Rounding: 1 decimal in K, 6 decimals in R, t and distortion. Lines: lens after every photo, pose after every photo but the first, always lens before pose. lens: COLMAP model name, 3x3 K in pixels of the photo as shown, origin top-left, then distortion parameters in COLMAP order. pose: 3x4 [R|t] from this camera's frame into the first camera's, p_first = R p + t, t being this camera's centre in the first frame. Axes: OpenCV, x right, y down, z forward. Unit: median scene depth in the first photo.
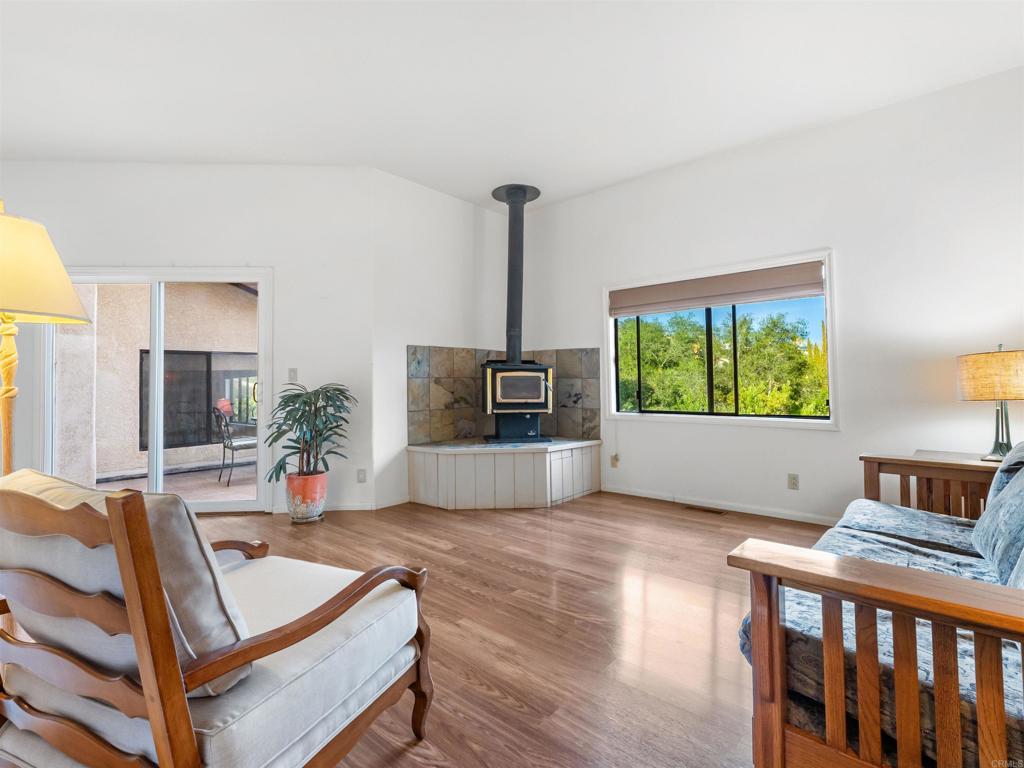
lens RADIAL K [[487.4, 0, 513.9], [0, 487.4, 375.9], [0, 0, 1]] dist [0.004883, -0.000197]
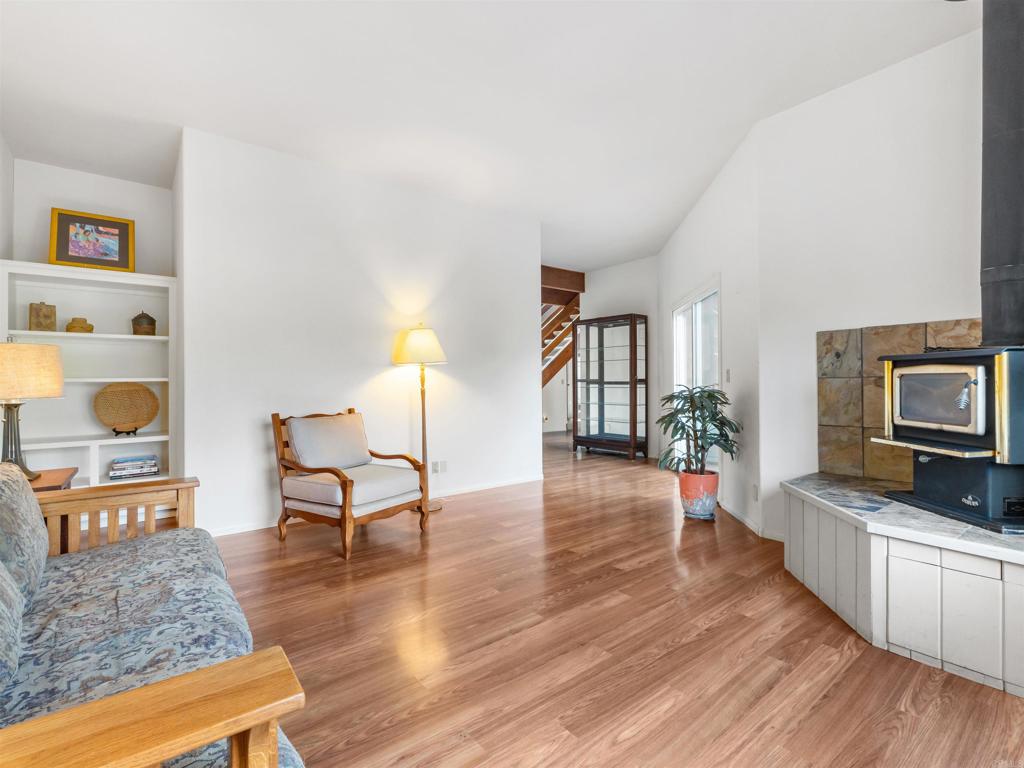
lens RADIAL K [[487.4, 0, 514.3], [0, 487.4, 386.5], [0, 0, 1]] dist [0.004883, -0.000197]
pose [[-0.185404, 0.014650, -0.982553, 0.563288], [0.023346, 0.999672, 0.010500, -0.001345], [0.982385, -0.020992, -0.185686, 0.690101]]
